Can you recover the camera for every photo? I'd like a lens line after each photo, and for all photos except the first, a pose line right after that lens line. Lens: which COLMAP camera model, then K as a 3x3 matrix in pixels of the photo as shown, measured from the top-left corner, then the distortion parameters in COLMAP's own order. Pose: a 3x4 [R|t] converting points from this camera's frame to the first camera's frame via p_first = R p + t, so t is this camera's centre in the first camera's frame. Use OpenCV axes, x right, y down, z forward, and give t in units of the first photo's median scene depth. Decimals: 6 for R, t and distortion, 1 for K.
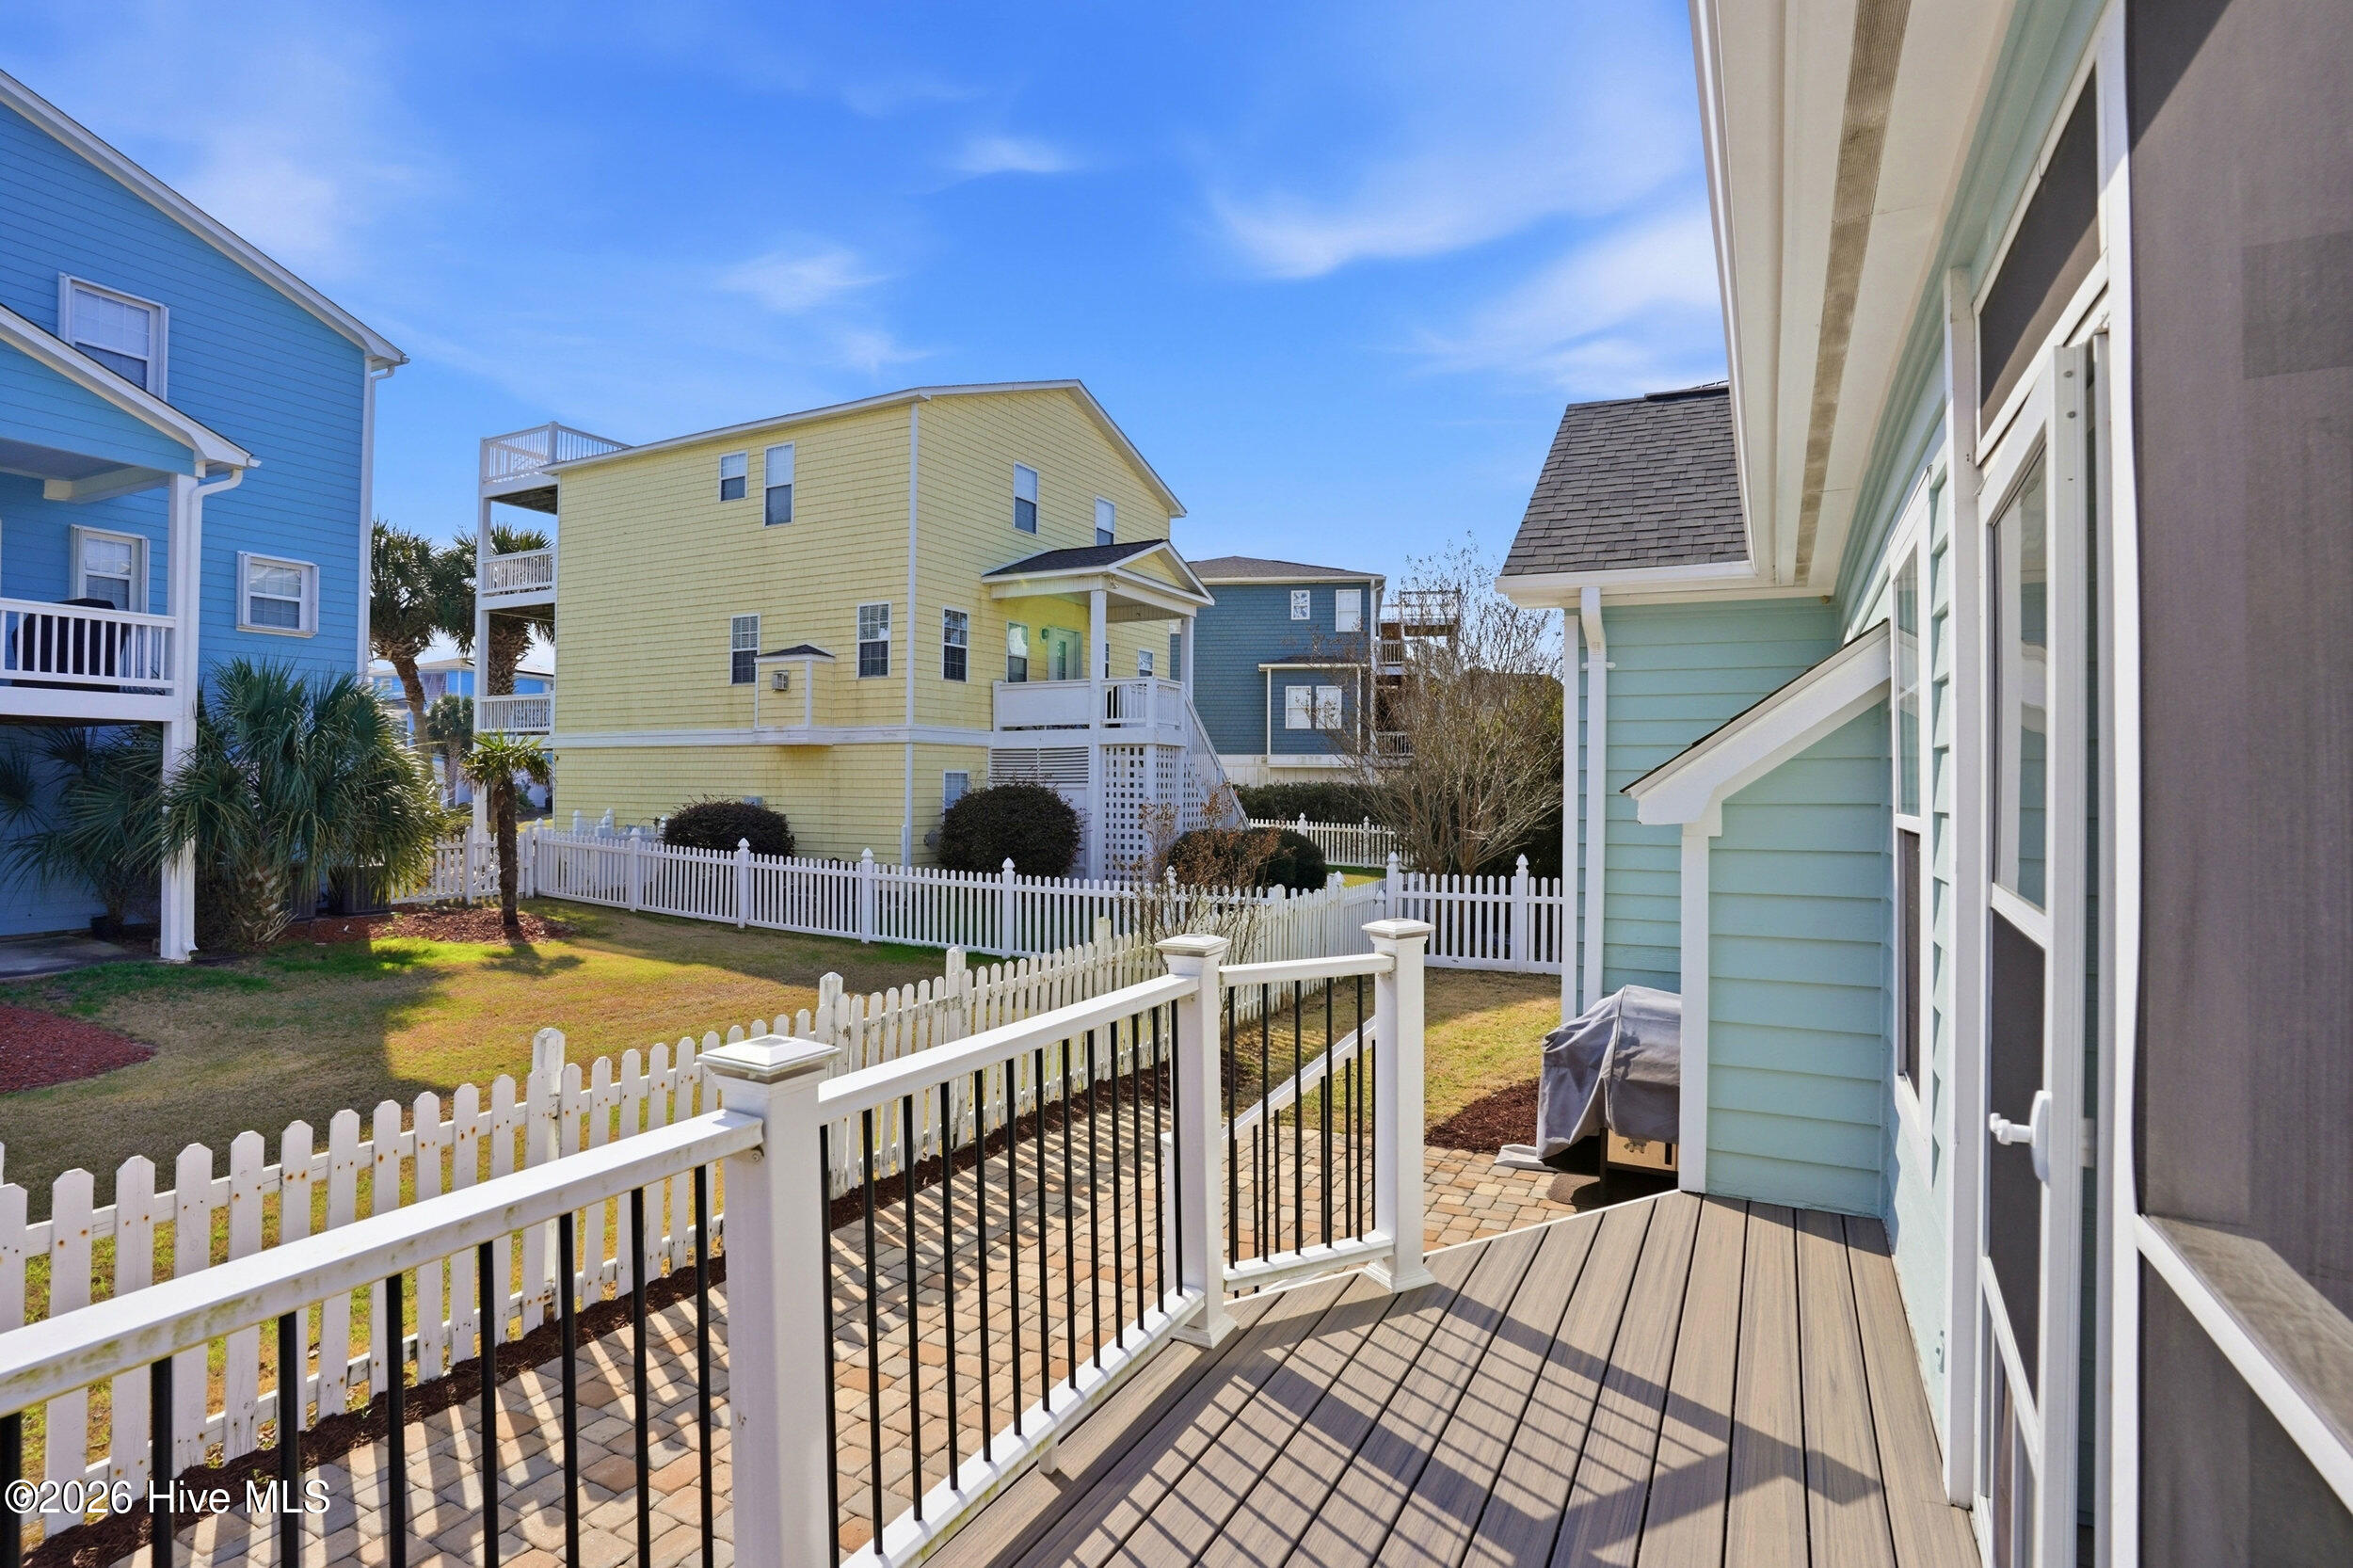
lens RADIAL K [[1171.2, 0, 1175.1], [0, 1171.2, 765.9], [0, 0, 1]] dist [-0.109123, 0.058513]
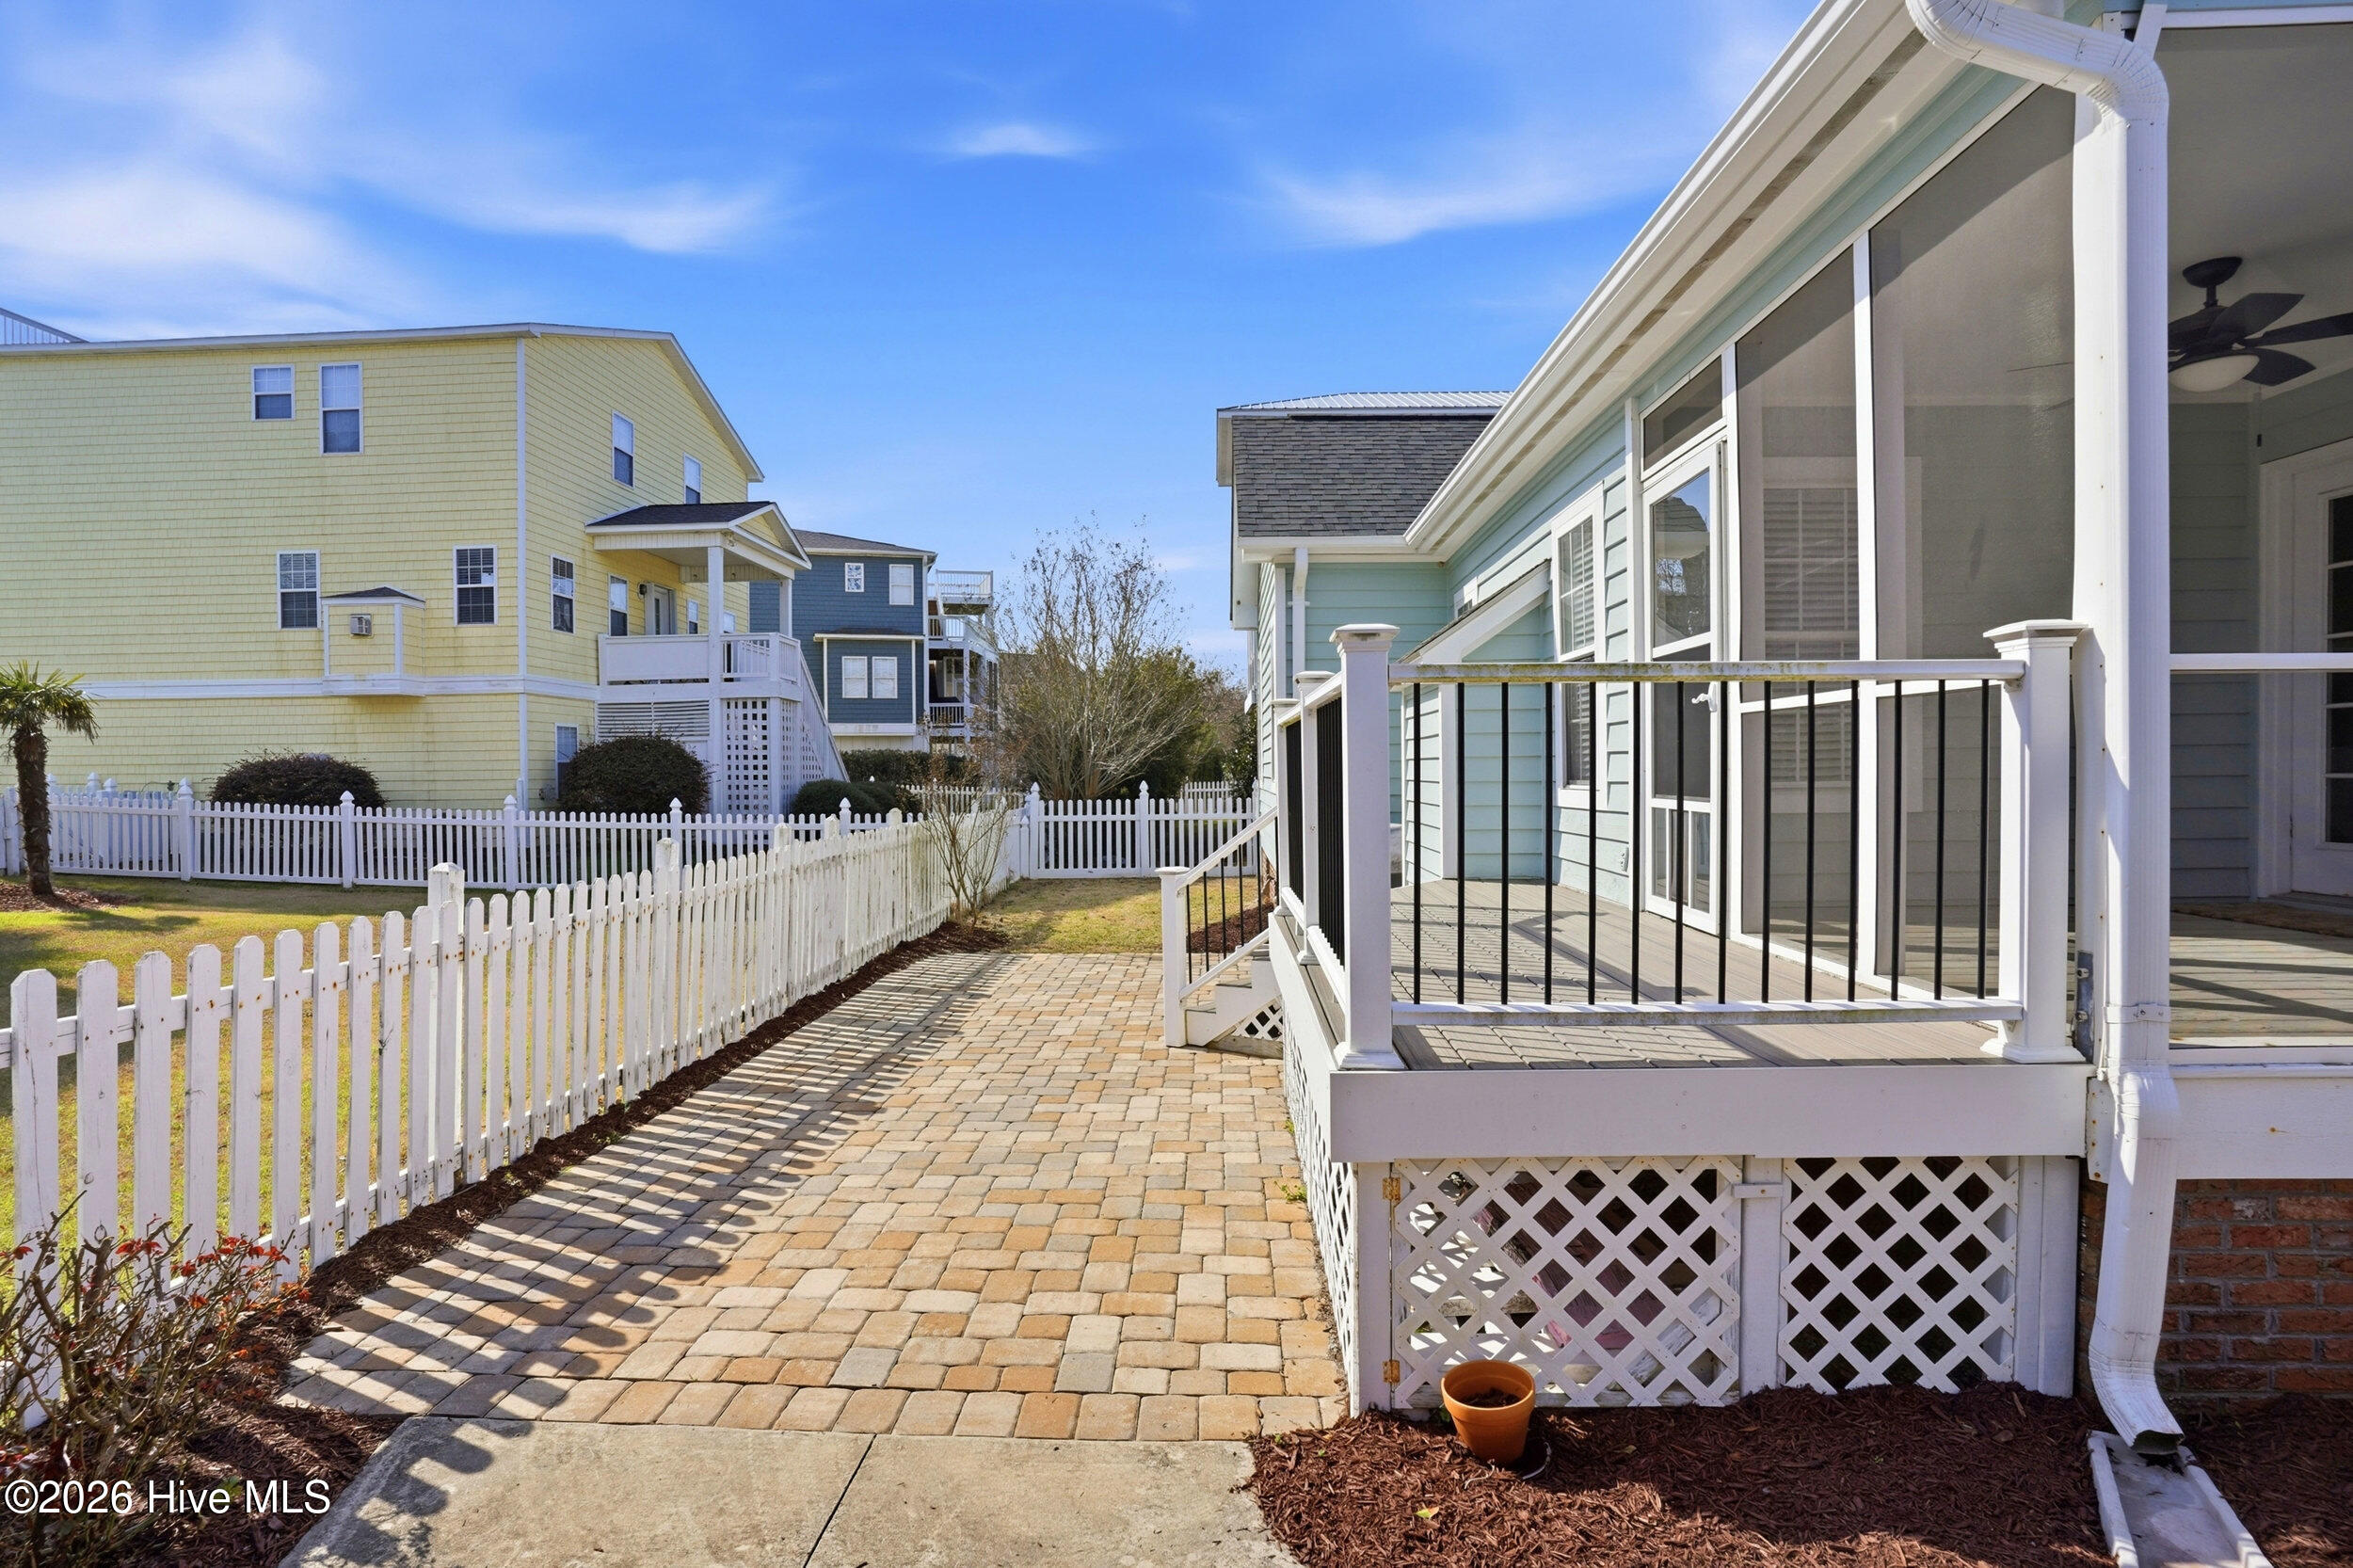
lens RADIAL K [[1178.2, 0, 1170.6], [0, 1178.2, 785.5], [0, 0, 1]] dist [-0.072338, 0.032172]
pose [[0.907608, -0.020851, 0.419302, -0.138572], [0.009893, 0.999551, 0.028291, 0.033734], [-0.419703, -0.021529, 0.907406, -0.094000]]
